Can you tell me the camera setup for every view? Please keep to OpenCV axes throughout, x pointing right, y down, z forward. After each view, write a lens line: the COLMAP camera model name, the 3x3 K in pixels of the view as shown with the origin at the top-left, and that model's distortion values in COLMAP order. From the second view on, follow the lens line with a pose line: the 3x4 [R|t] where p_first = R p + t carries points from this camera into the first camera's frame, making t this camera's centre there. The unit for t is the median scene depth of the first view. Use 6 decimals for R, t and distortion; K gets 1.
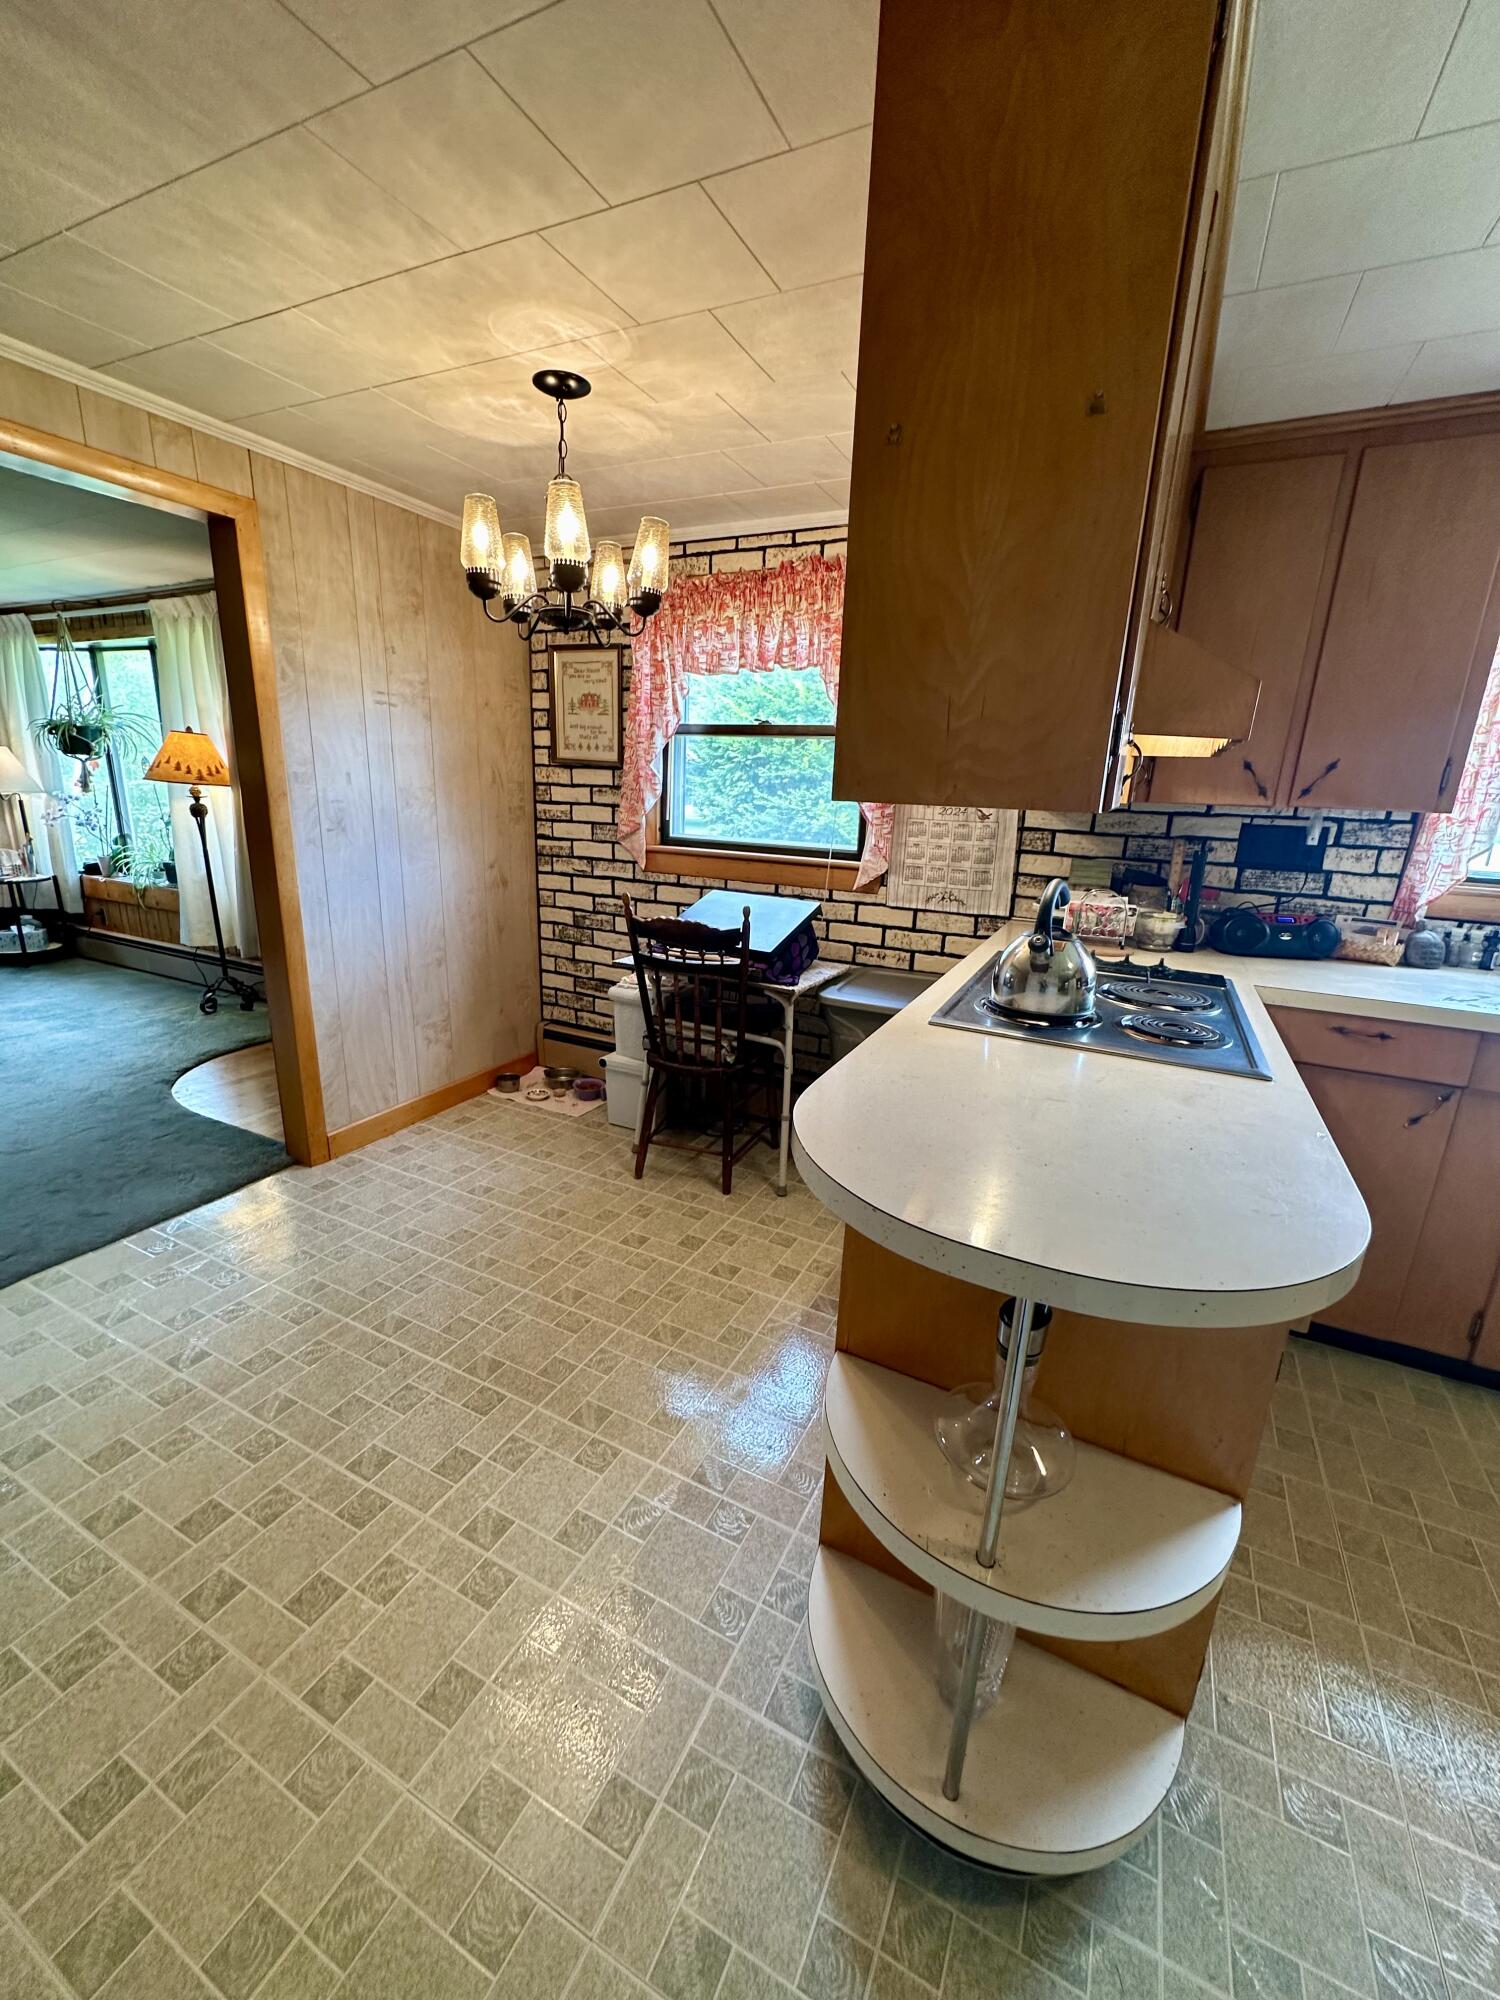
lens RADIAL K [[798.2, 0, 749.0], [0, 798.2, 1002.0], [0, 0, 1]] dist [-0.004975, 0.001247]
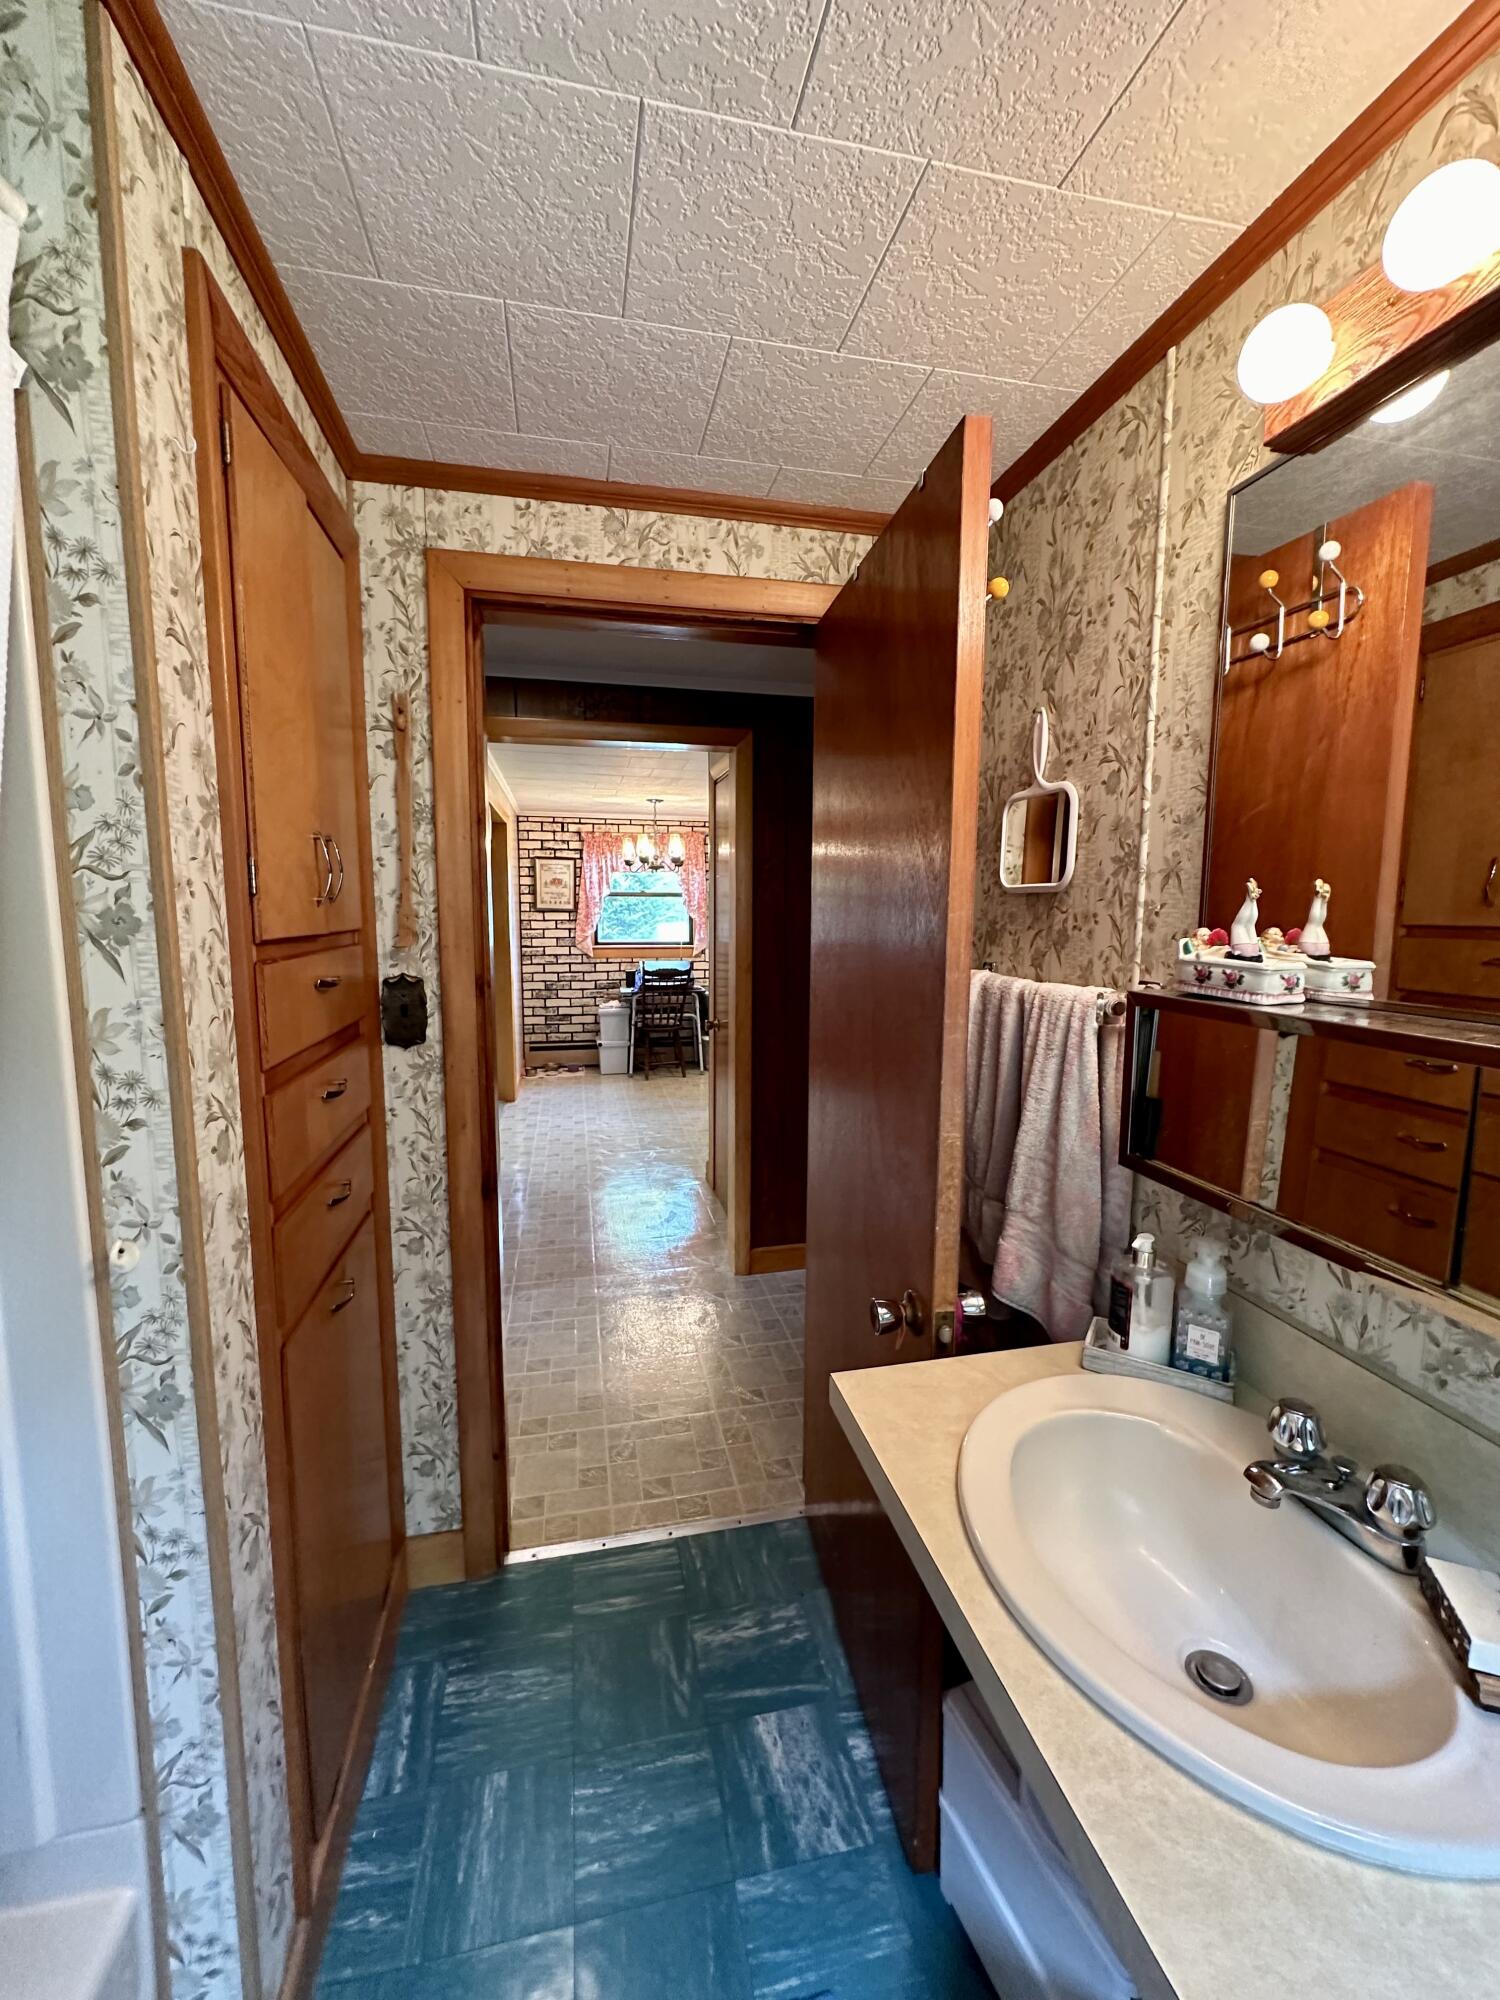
lens RADIAL K [[798.2, 0, 742.3], [0, 798.2, 1003.4], [0, 0, 1]] dist [-0.004975, 0.001247]
pose [[0.779376, -0.108127, 0.617156, -1.306125], [0.191010, 0.979112, -0.069676, 0.206852], [-0.596731, 0.172187, 0.783750, -1.022452]]
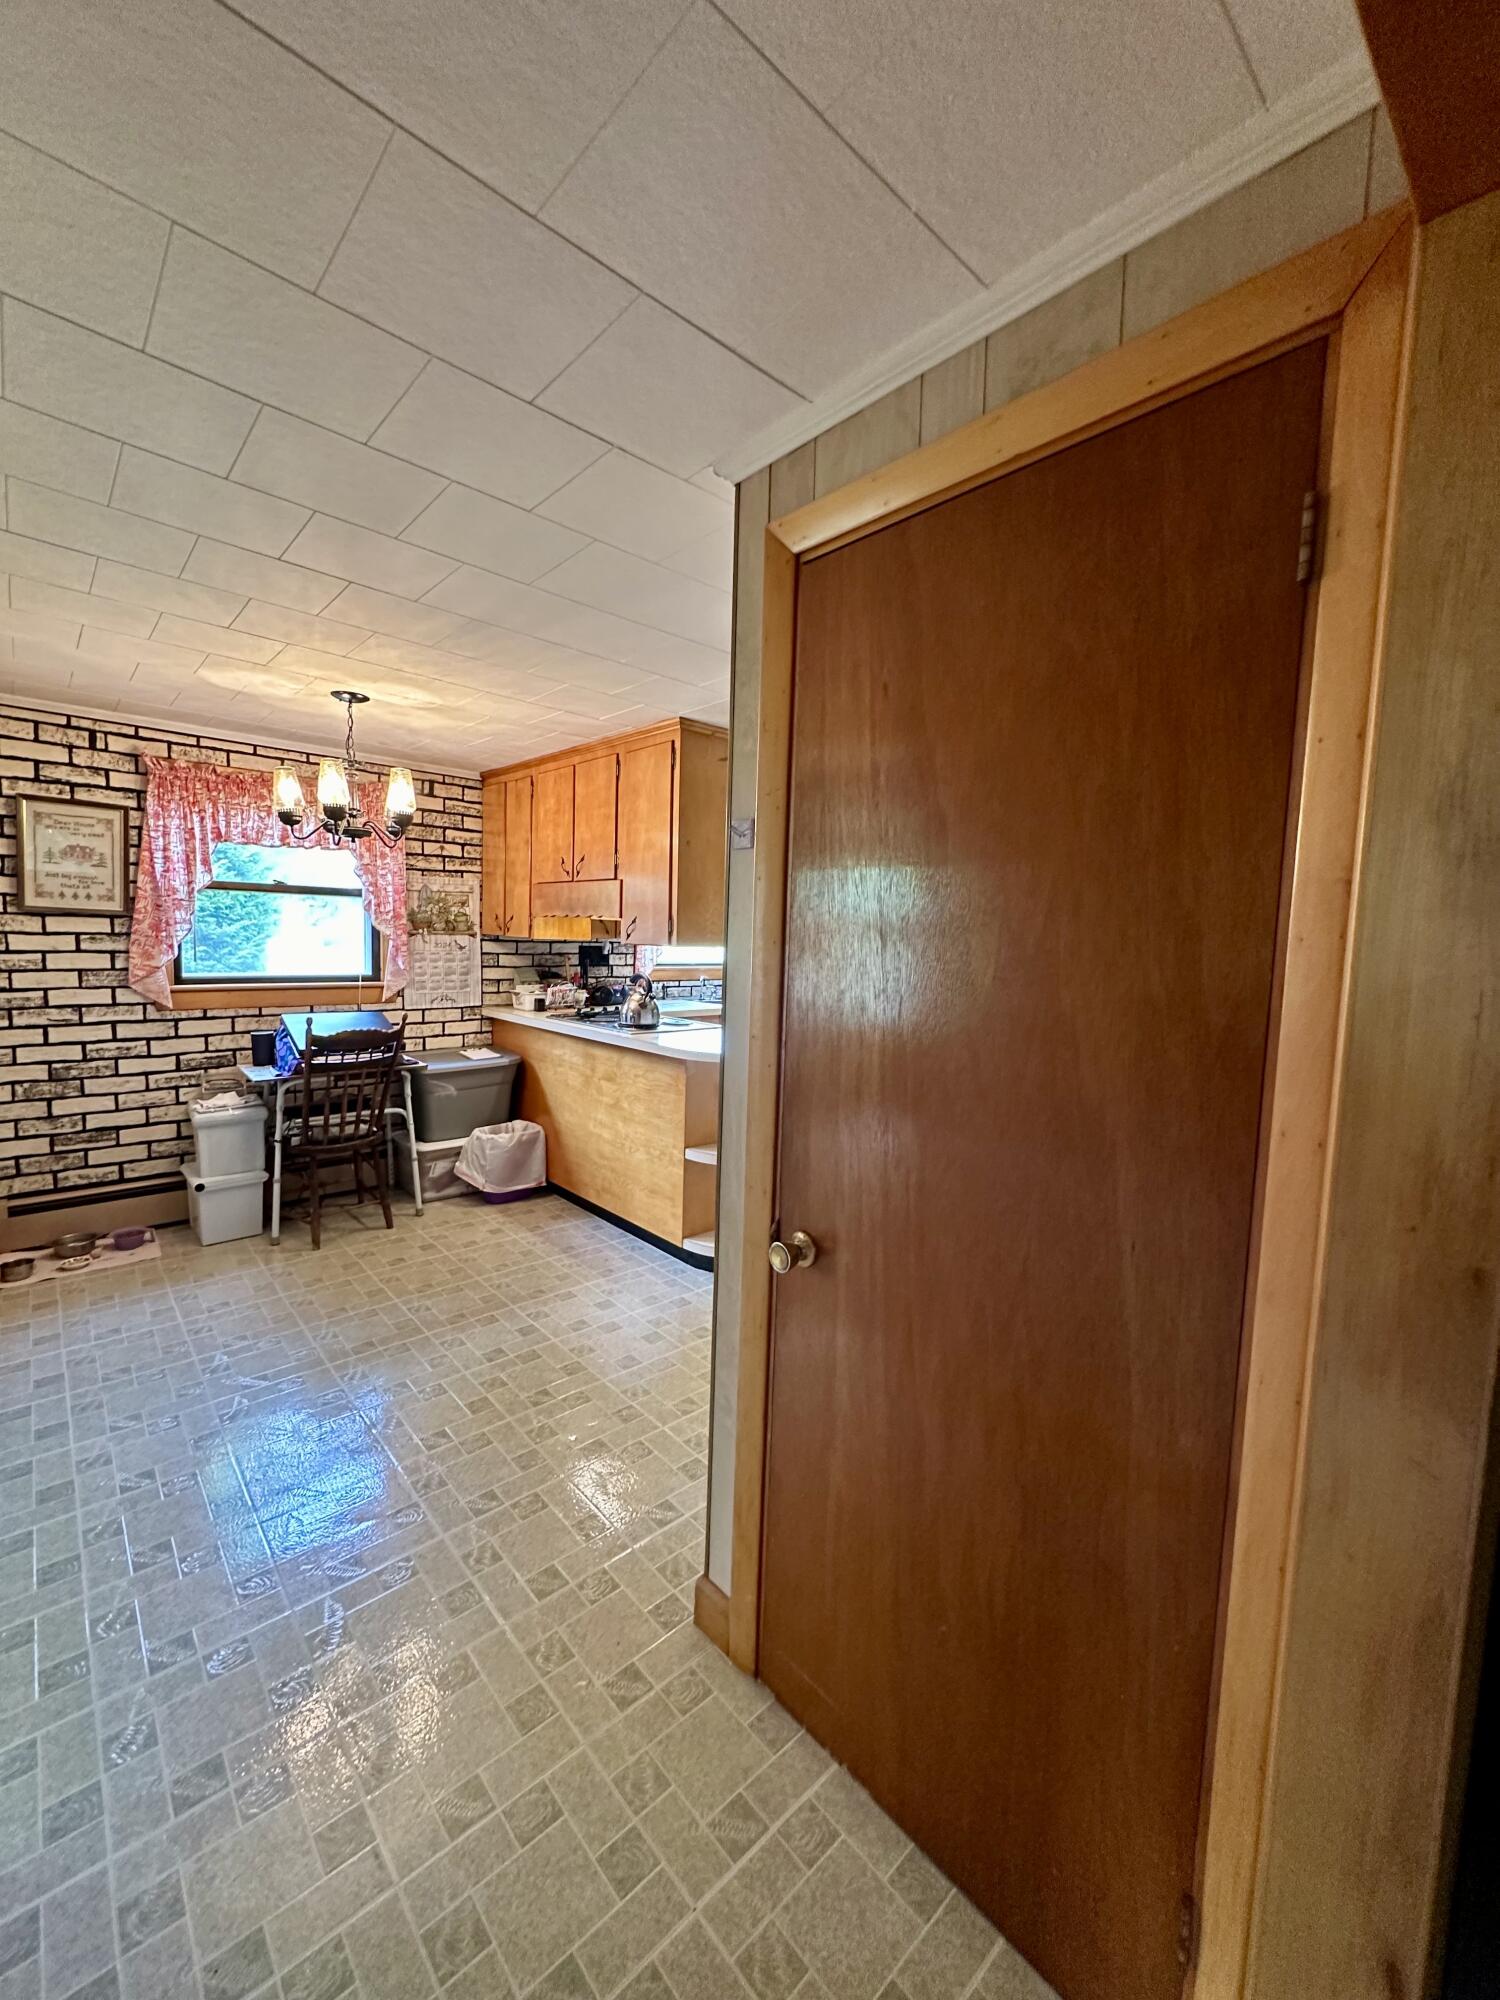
lens RADIAL K [[798.2, 0, 749.2], [0, 798.2, 1001.5], [0, 0, 1]] dist [-0.004975, 0.001247]
pose [[0.360929, -0.105878, 0.926563, -0.952123], [0.231745, 0.972553, 0.020861, -0.018914], [-0.903341, 0.207197, 0.375560, -0.124098]]
